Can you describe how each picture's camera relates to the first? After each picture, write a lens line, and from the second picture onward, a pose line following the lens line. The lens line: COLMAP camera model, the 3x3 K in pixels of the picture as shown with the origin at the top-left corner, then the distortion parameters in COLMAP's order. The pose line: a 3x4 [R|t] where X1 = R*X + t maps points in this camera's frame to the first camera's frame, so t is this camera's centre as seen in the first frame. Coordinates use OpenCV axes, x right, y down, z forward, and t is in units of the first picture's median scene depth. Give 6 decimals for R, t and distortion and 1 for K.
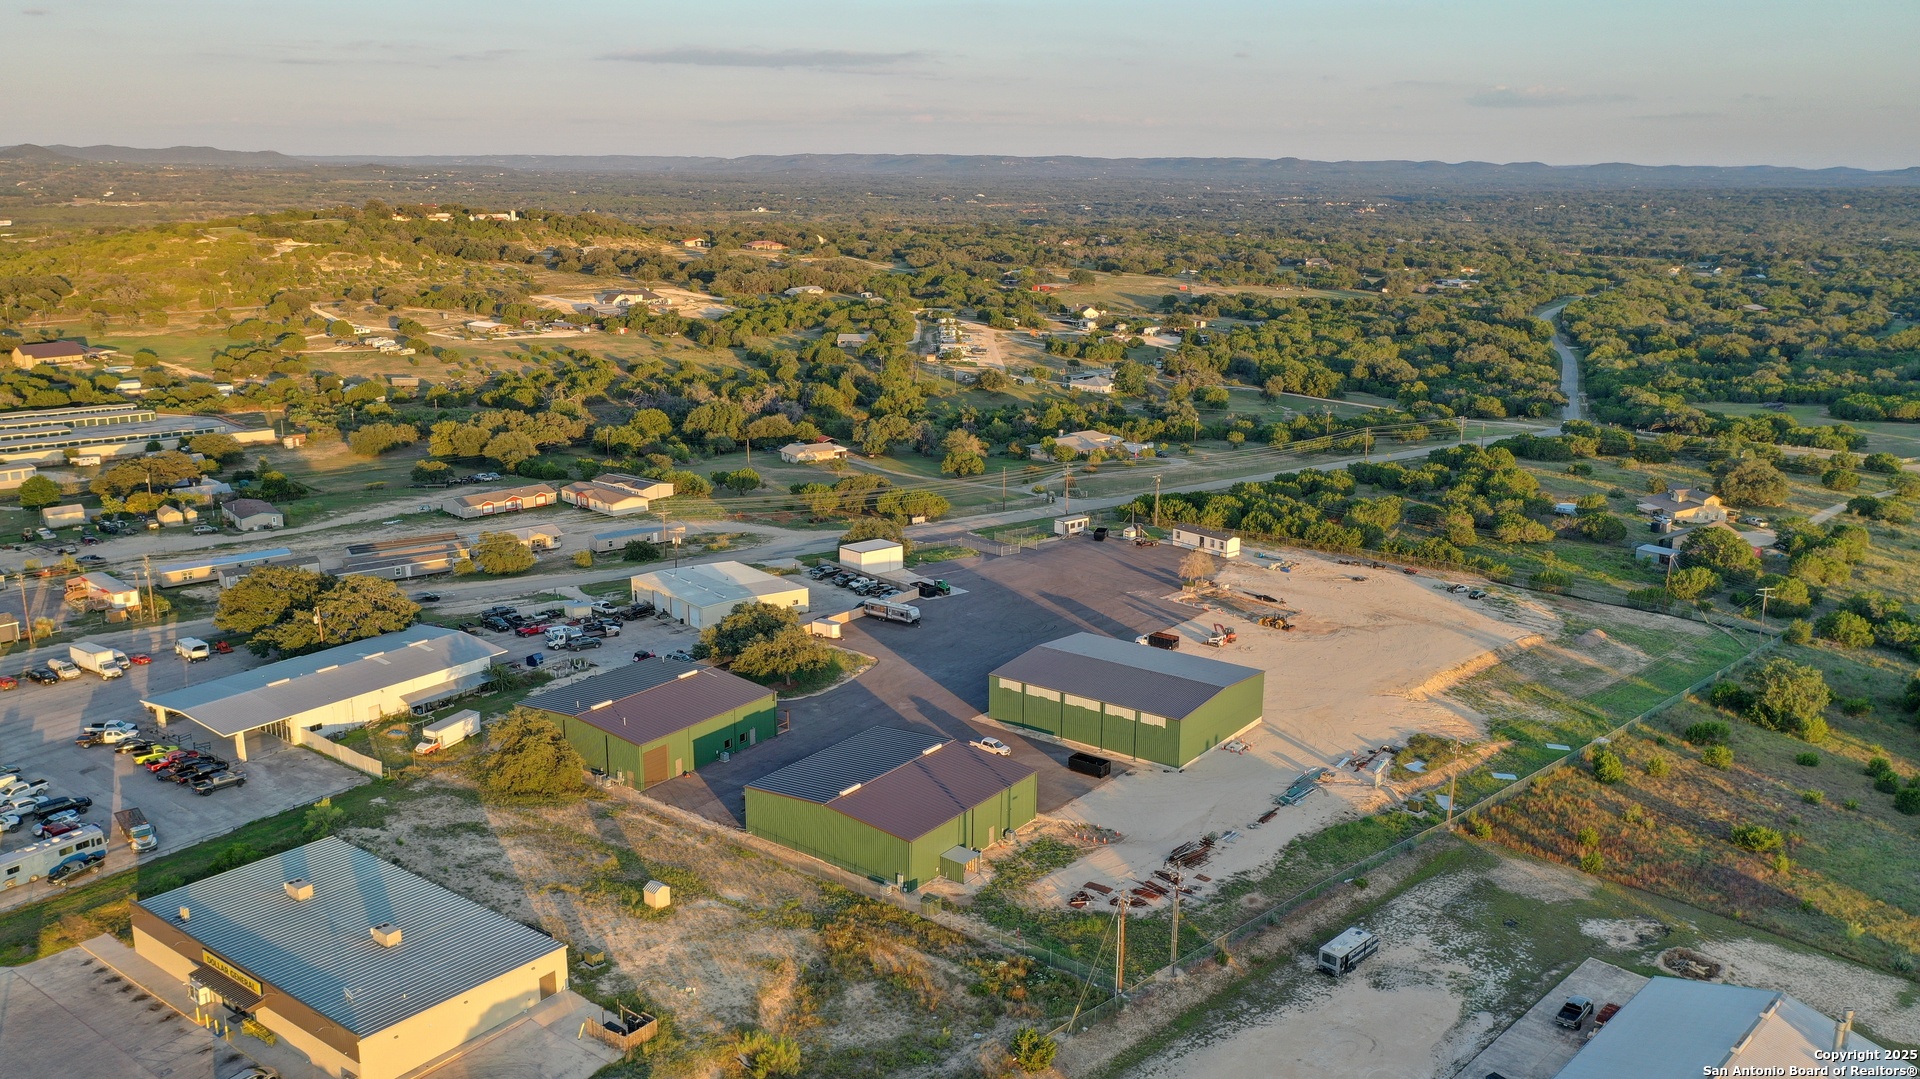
lens RADIAL K [[1517.1, 0, 971.1], [0, 1517.1, 543.6], [0, 0, 1]] dist [0.002506, 0.003677]
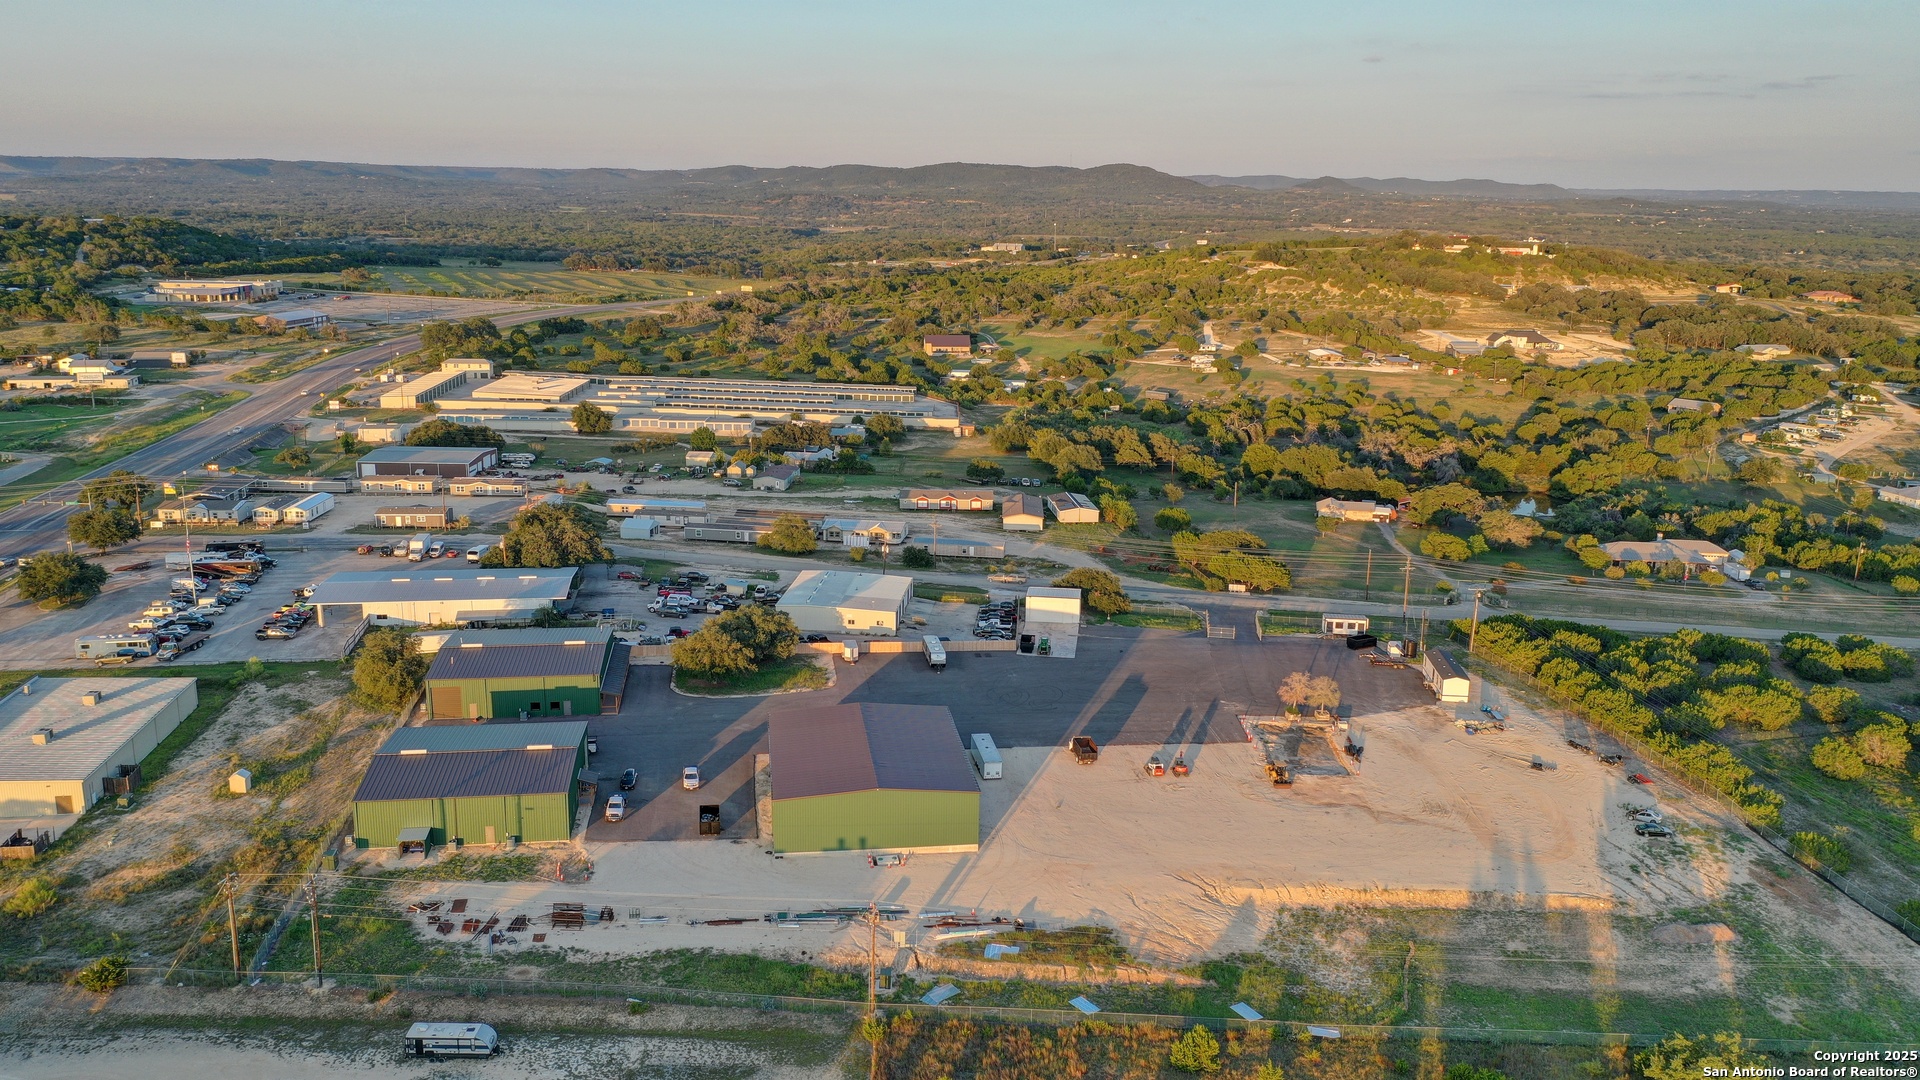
lens RADIAL K [[1517.1, 0, 963.6], [0, 1517.1, 578.0], [0, 0, 1]] dist [0.002506, 0.003677]
pose [[0.702033, 0.186313, -0.687340, 0.726362], [-0.186135, 0.979625, 0.075426, -0.091415], [0.687388, 0.074987, 0.722409, 0.371930]]
